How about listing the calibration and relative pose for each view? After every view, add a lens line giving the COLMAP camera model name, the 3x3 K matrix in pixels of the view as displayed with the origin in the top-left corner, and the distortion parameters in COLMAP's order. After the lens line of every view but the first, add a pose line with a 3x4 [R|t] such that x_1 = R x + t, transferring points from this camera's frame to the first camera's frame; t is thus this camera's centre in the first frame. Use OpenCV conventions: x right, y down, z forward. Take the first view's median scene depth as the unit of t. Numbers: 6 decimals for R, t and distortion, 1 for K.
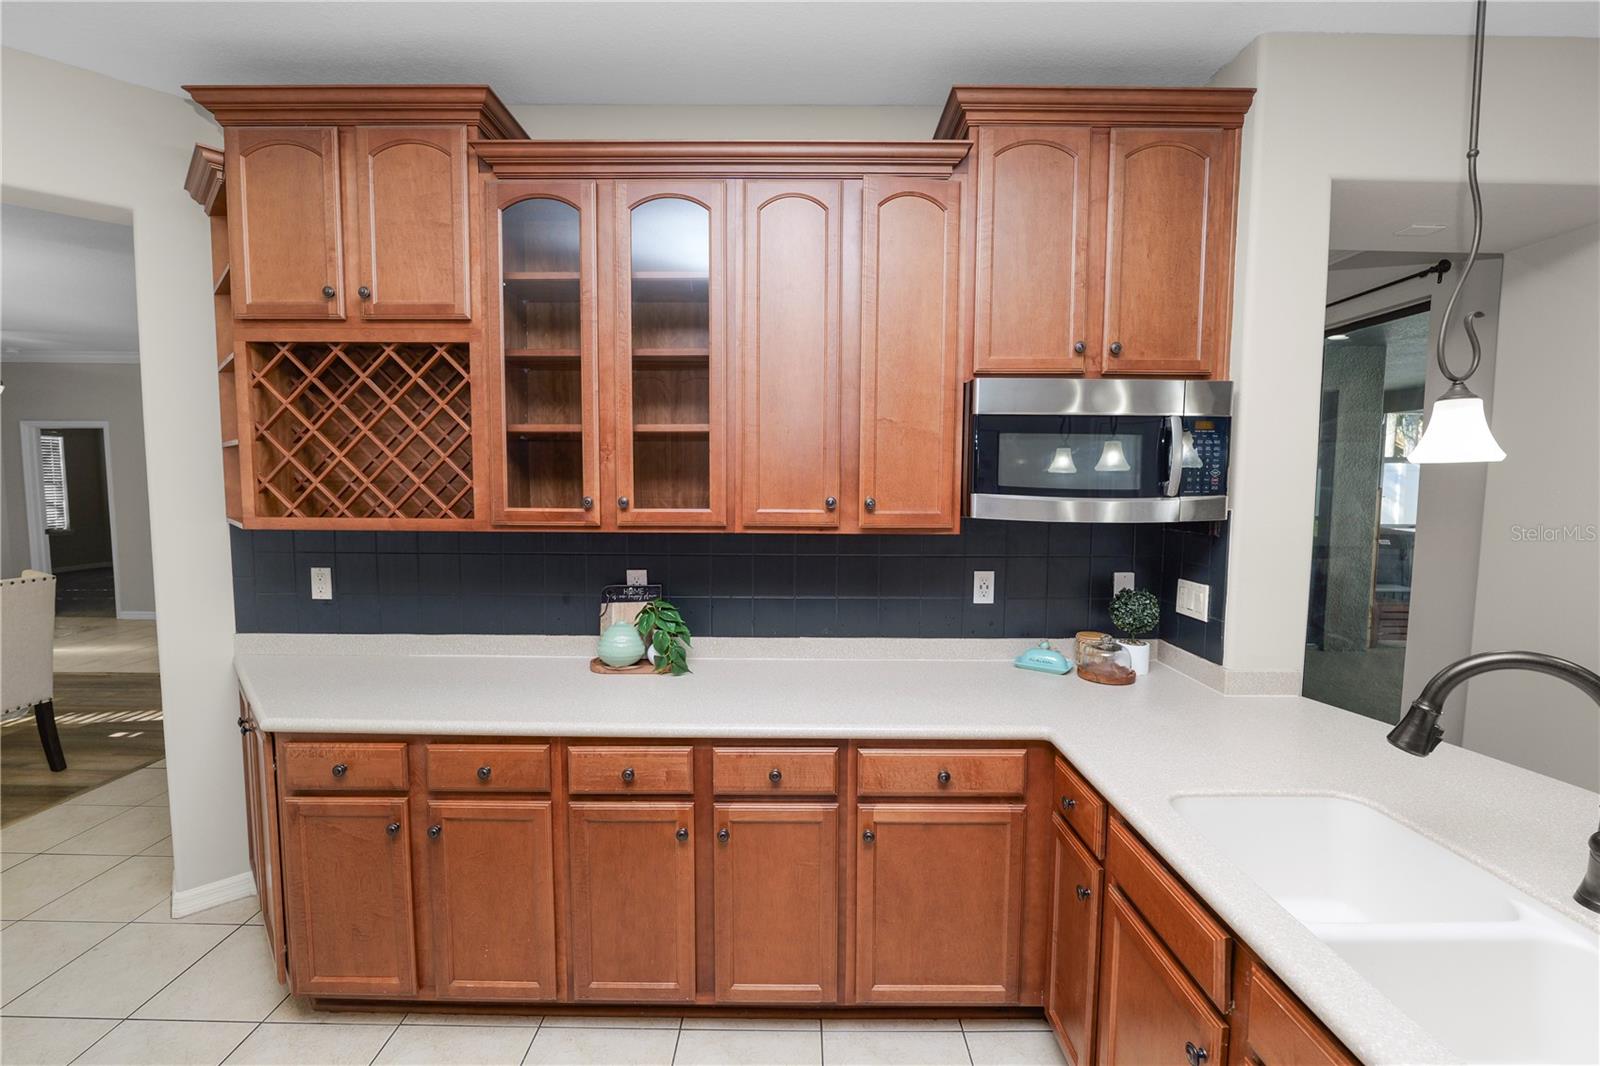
lens RADIAL K [[648.3, 0, 794.4], [0, 648.3, 527.7], [0, 0, 1]] dist [-0.013133, 0.000633]
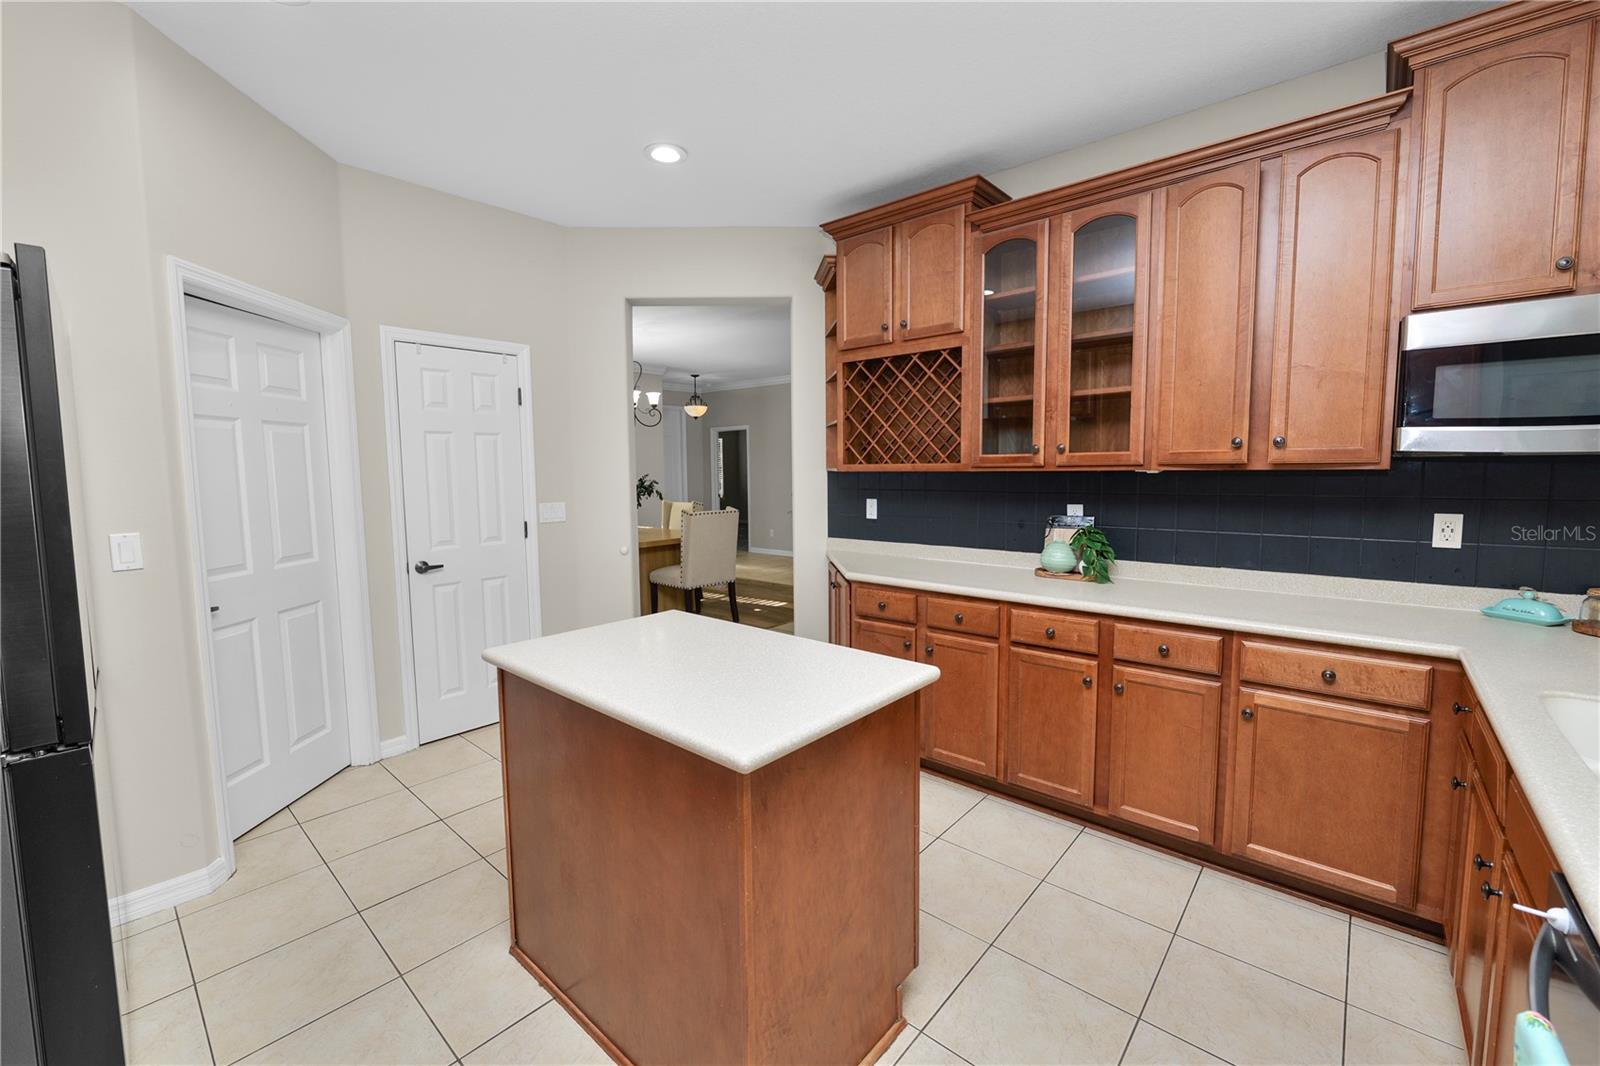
lens RADIAL K [[648.3, 0, 794.4], [0, 648.3, 527.7], [0, 0, 1]] dist [-0.013133, 0.000633]
pose [[0.751875, 0.045602, -0.657727, 0.224028], [-0.032528, 0.998956, 0.032076, 0.105213], [0.658503, -0.002722, 0.752573, -0.412266]]
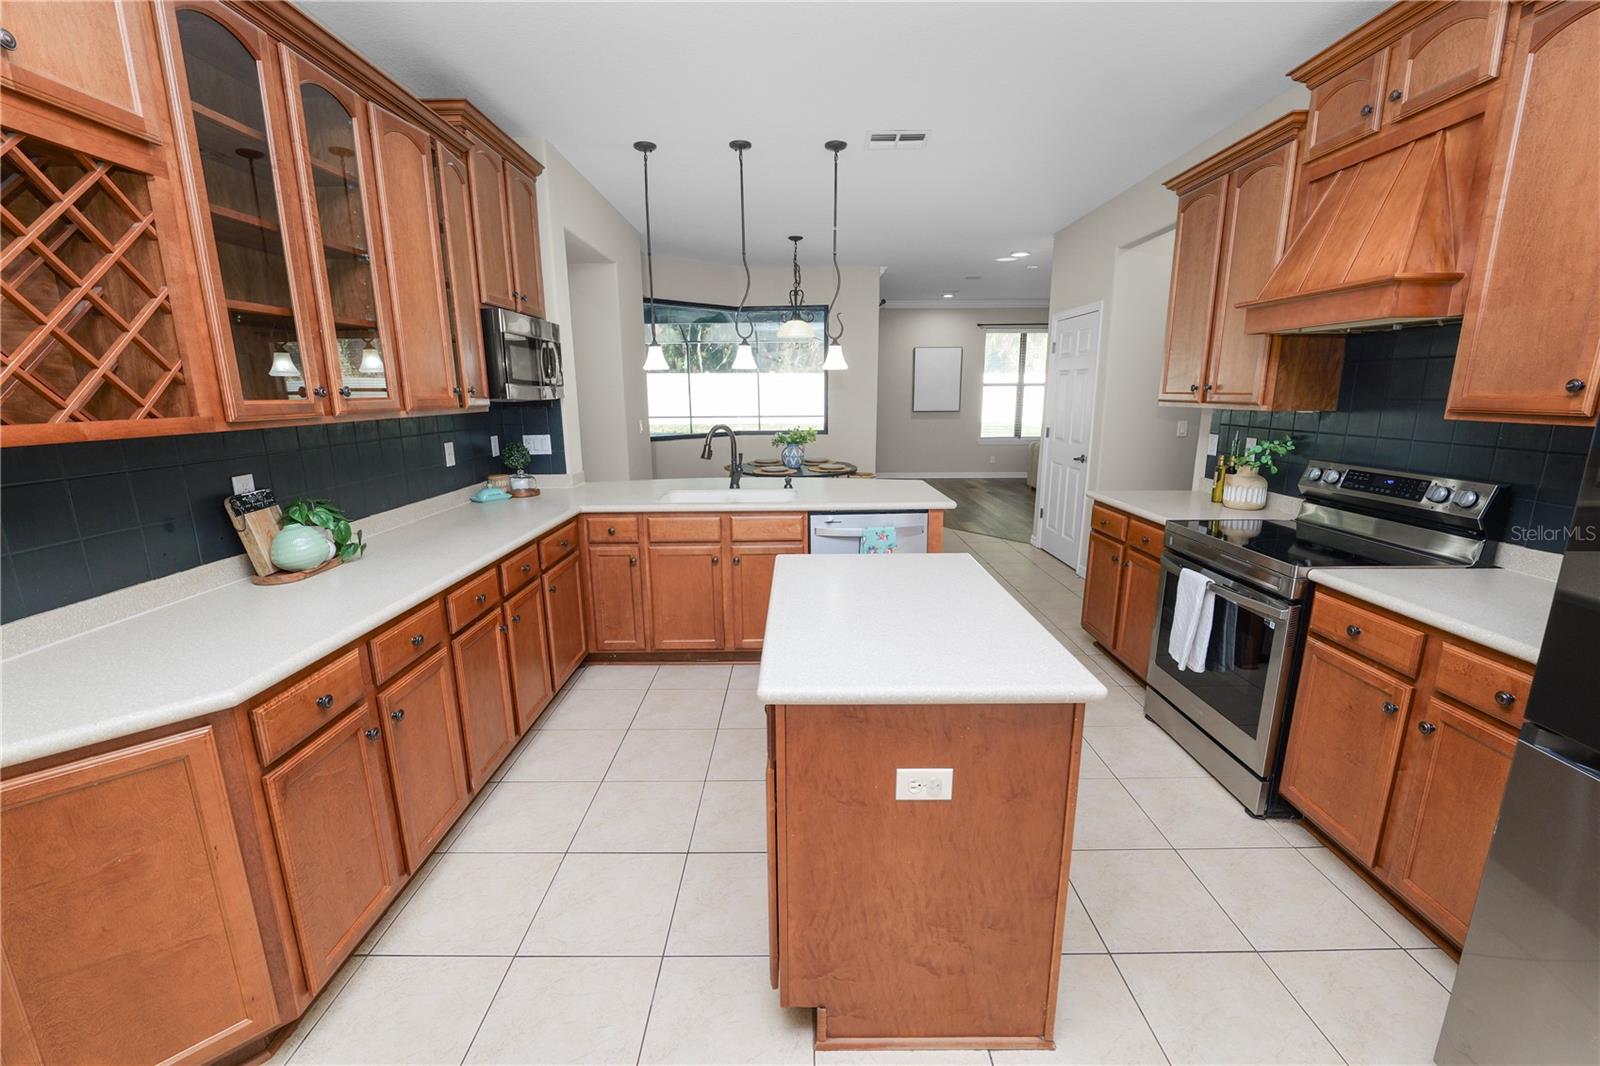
lens RADIAL K [[654.1, 0, 796.7], [0, 654.1, 531.8], [0, 0, 1]] dist [-0.011436, 0.000395]
pose [[-0.003149, -0.218933, 0.975735, -1.337441], [0.082135, 0.972386, 0.218446, 0.010743], [-0.996616, 0.080830, 0.014920, 0.289778]]
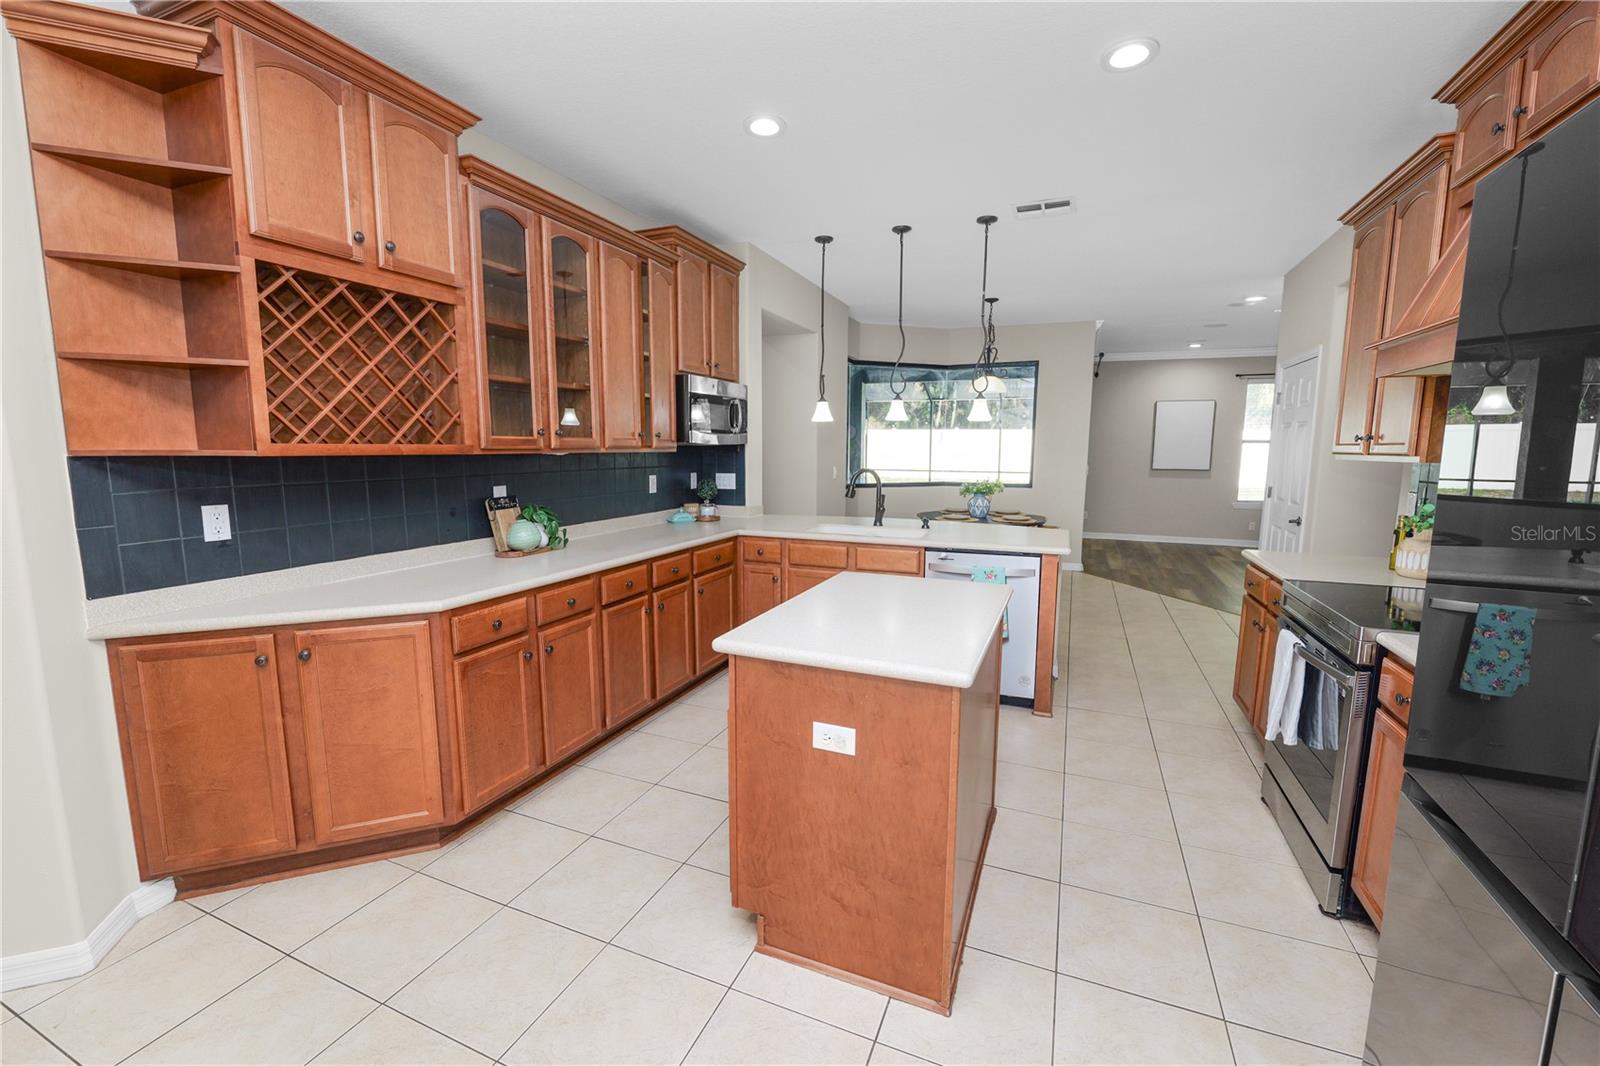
lens RADIAL K [[654.1, 0, 796.7], [0, 654.1, 531.8], [0, 0, 1]] dist [-0.011436, 0.000395]
pose [[0.388682, -0.123129, 0.913108, -1.498823], [0.066556, 0.992194, 0.105462, 0.069164], [-0.918965, 0.019781, 0.393843, -0.122789]]
